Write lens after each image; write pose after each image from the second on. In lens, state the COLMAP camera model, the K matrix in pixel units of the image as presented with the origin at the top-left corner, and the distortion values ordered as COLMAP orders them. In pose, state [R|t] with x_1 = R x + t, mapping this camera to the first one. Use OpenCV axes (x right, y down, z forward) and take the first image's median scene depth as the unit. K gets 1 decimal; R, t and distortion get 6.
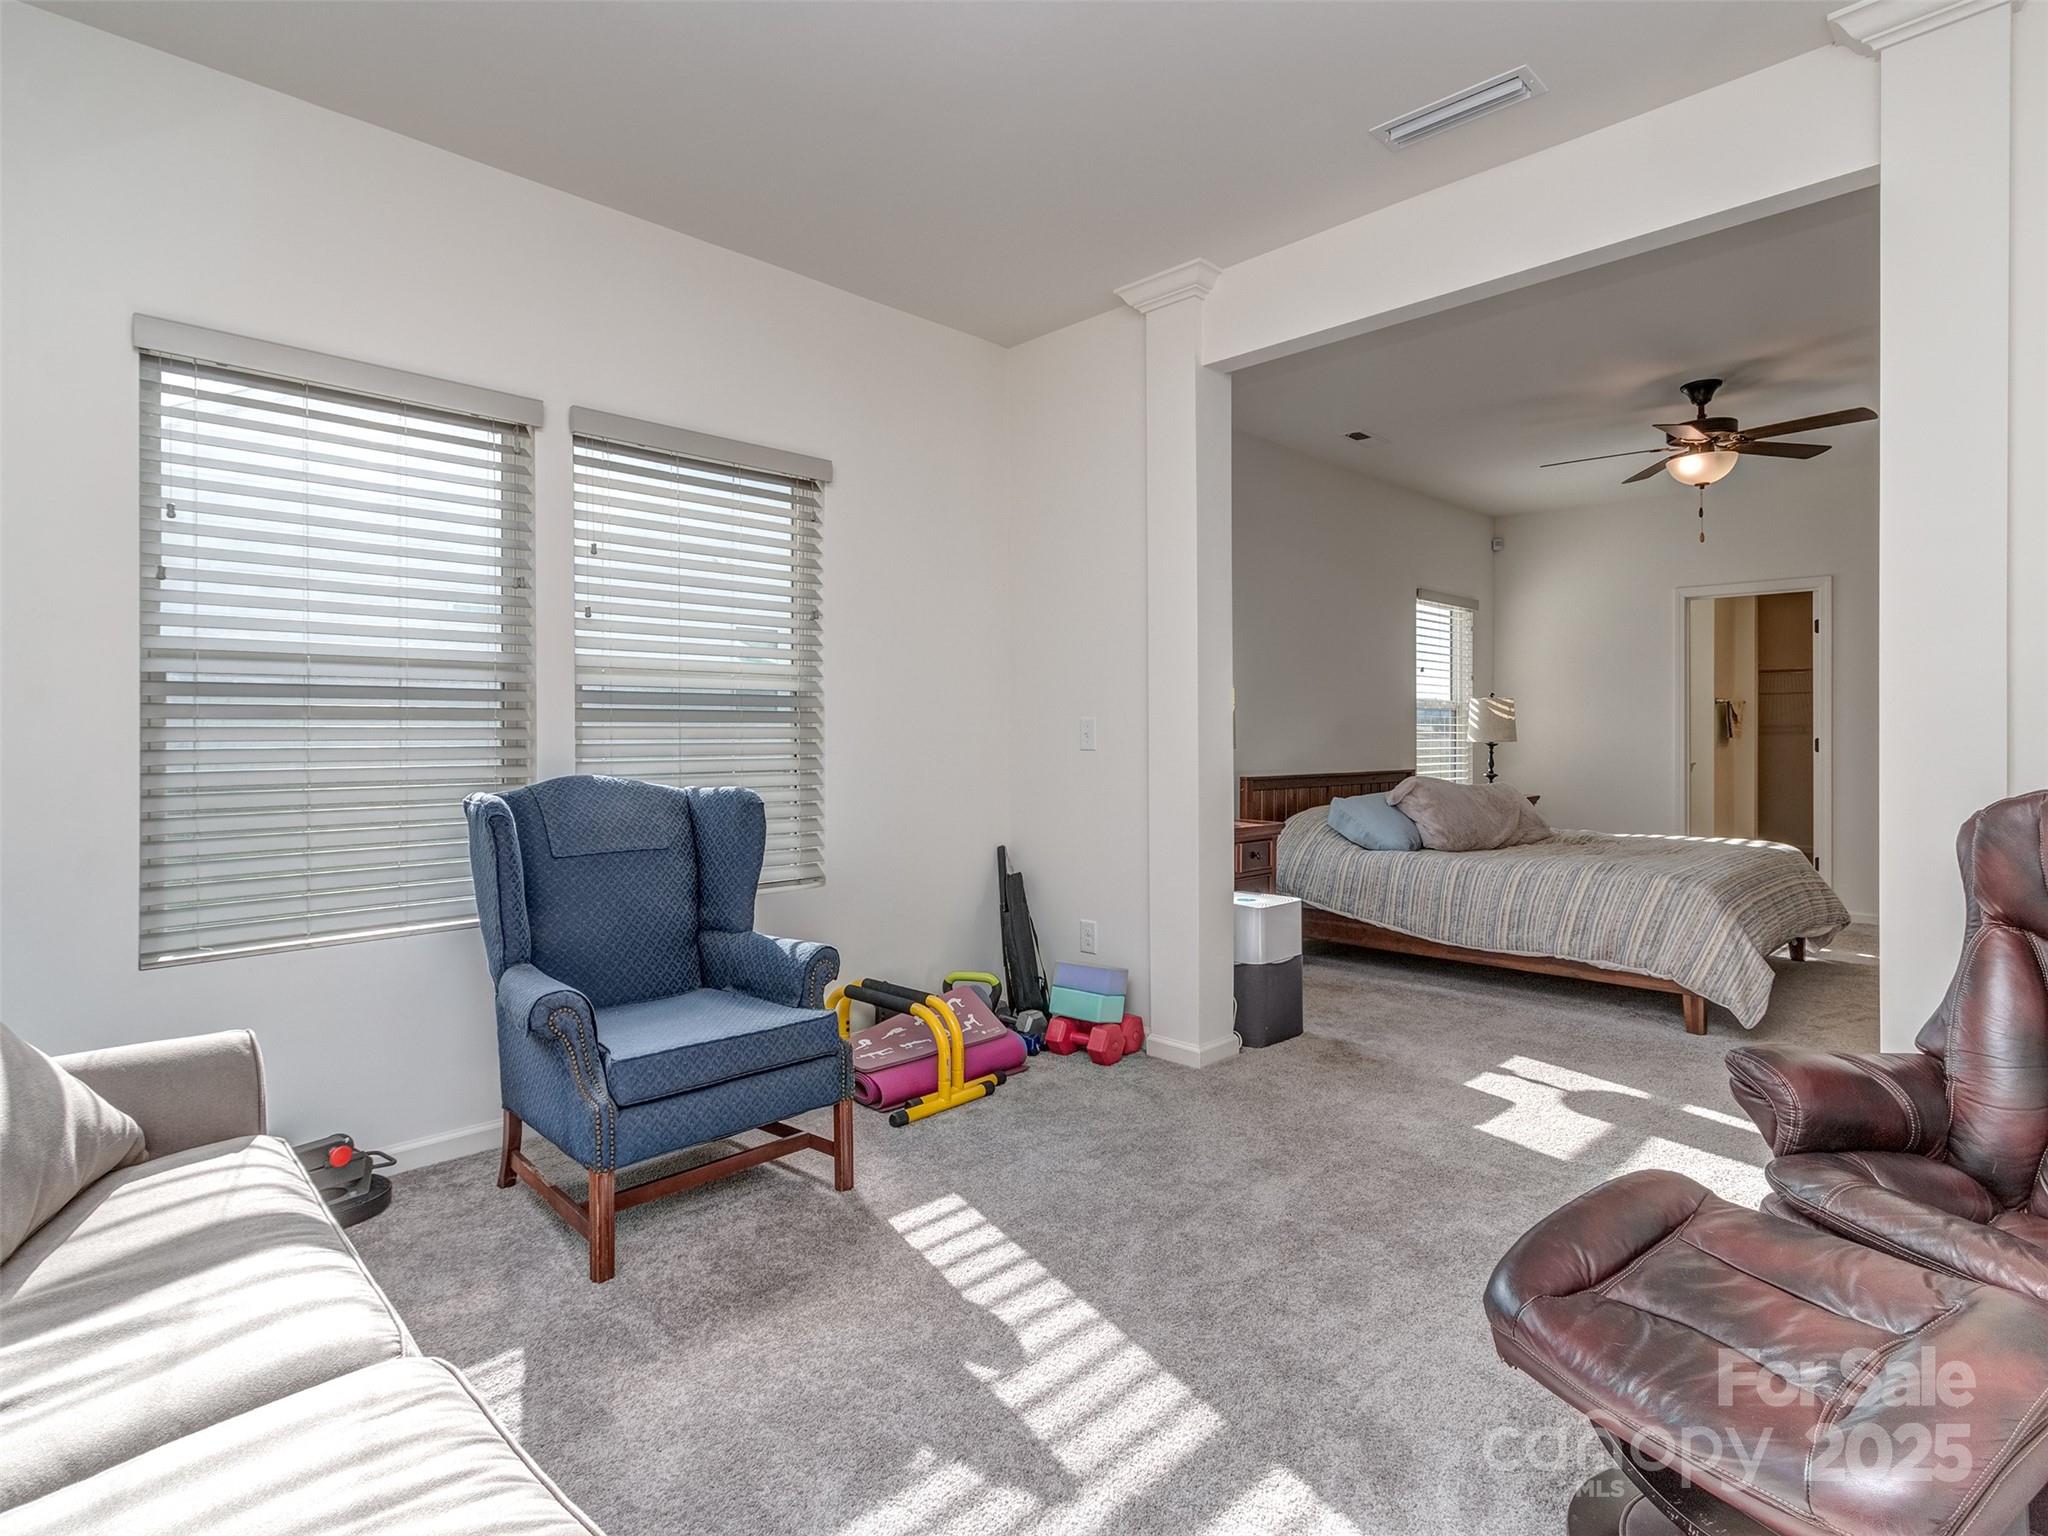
lens RADIAL K [[1078.8, 0, 1017.7], [0, 1078.8, 743.0], [0, 0, 1]] dist [0.005442, -0.000251]
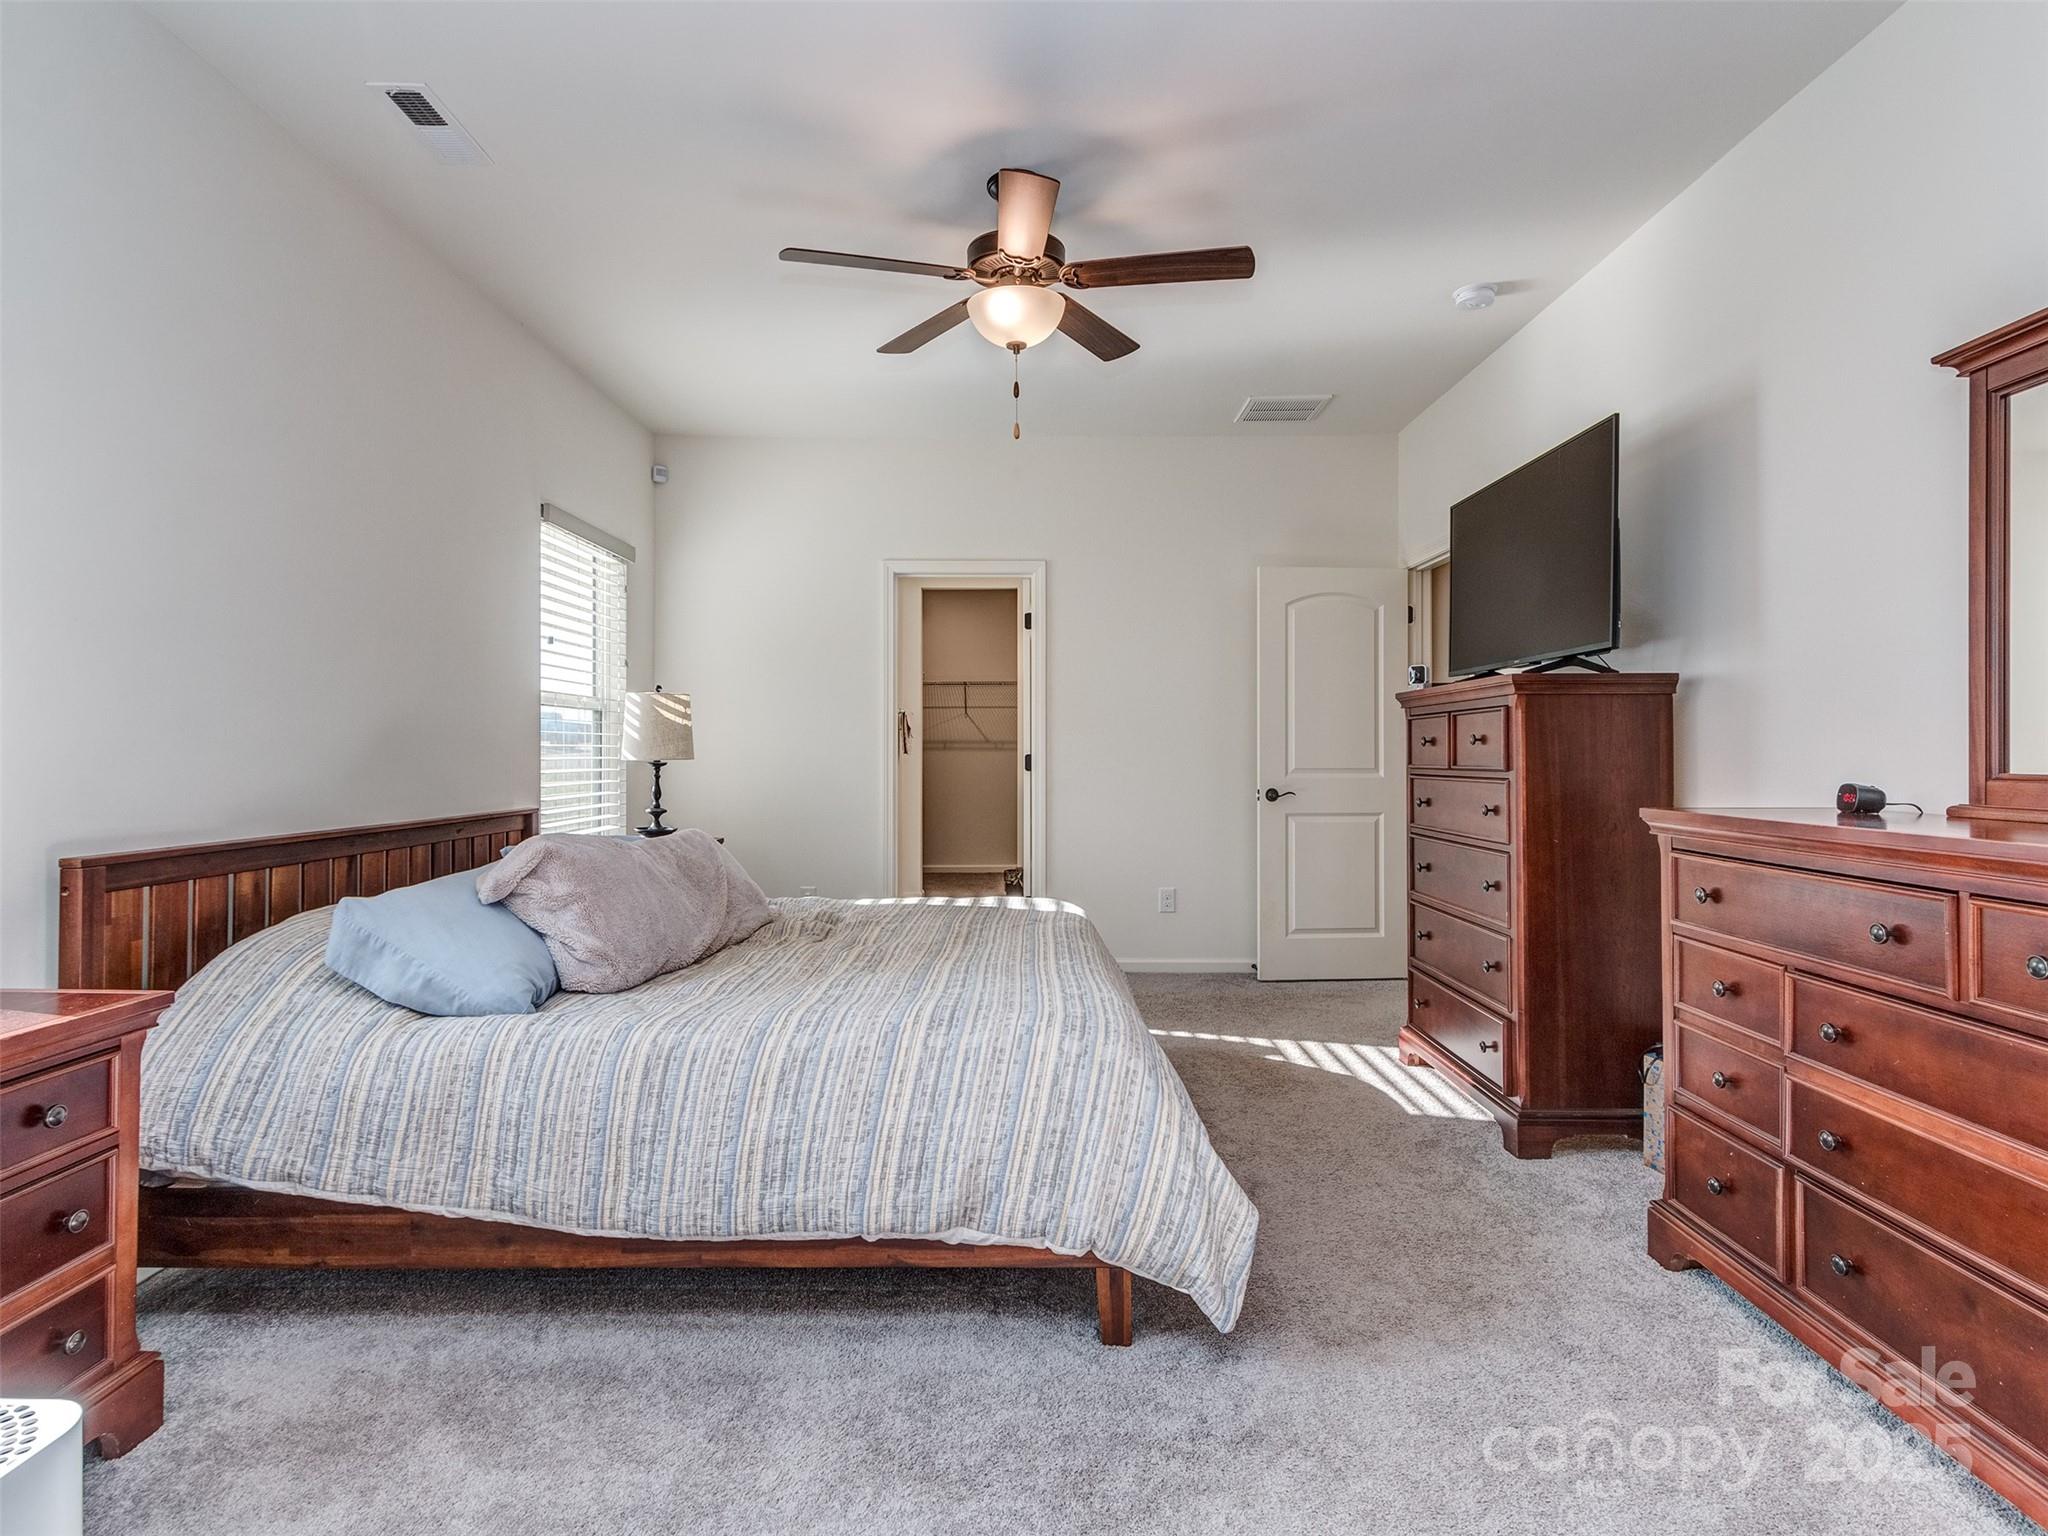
lens RADIAL K [[1078.8, 0, 1017.7], [0, 1078.8, 743.0], [0, 0, 1]] dist [0.005442, -0.000251]
pose [[0.713311, 0.007288, 0.700810, 0.186743], [0.003101, 0.999903, -0.013554, -0.002410], [-0.700841, 0.011841, 0.713219, 0.522683]]
